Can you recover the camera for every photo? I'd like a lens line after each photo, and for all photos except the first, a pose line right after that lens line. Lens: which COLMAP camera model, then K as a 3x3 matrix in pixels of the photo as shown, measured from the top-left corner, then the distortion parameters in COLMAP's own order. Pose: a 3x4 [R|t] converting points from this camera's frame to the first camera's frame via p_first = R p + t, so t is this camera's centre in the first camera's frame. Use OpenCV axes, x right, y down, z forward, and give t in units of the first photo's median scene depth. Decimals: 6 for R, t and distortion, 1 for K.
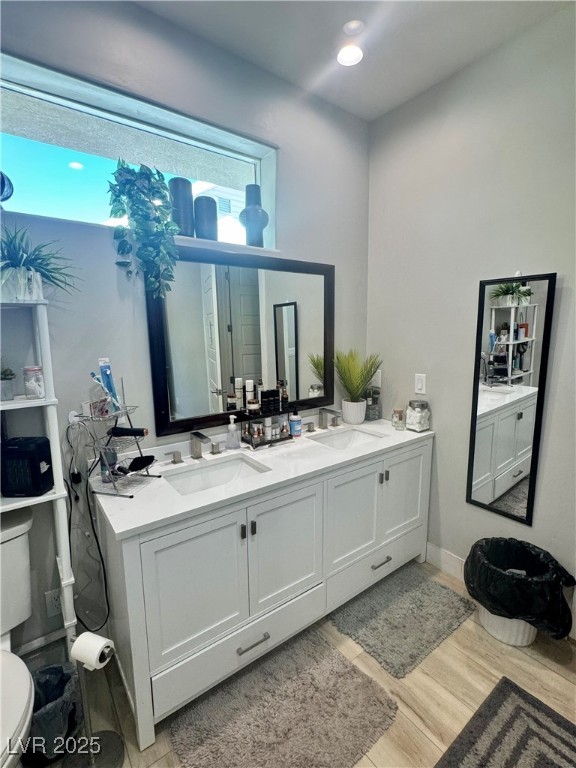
lens RADIAL K [[362.7, 0, 288.7], [0, 362.7, 385.5], [0, 0, 1]] dist [-0.000103, -0.000003]
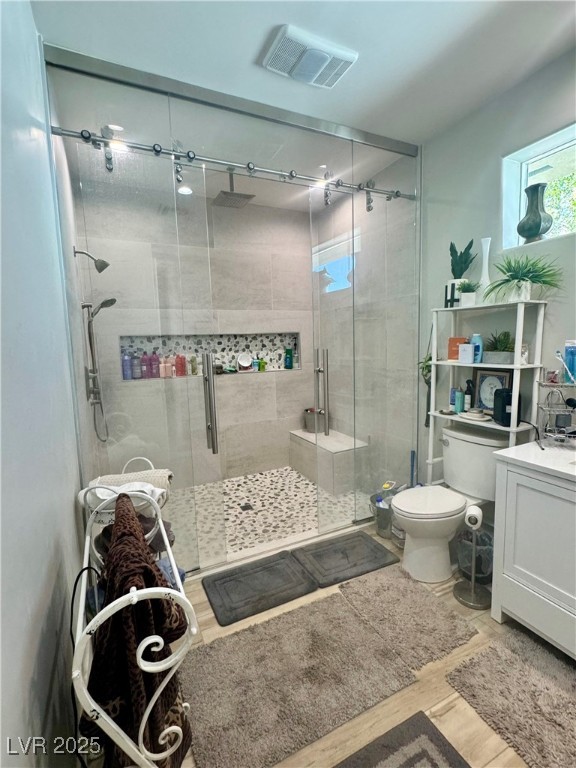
lens RADIAL K [[362.7, 0, 287.4], [0, 362.7, 382.9], [0, 0, 1]] dist [-0.000103, -0.000003]
pose [[-0.183674, 0.136944, -0.973401, 0.987568], [-0.118846, 0.979890, 0.160282, -0.020632], [0.975776, 0.145124, -0.163705, 0.319671]]
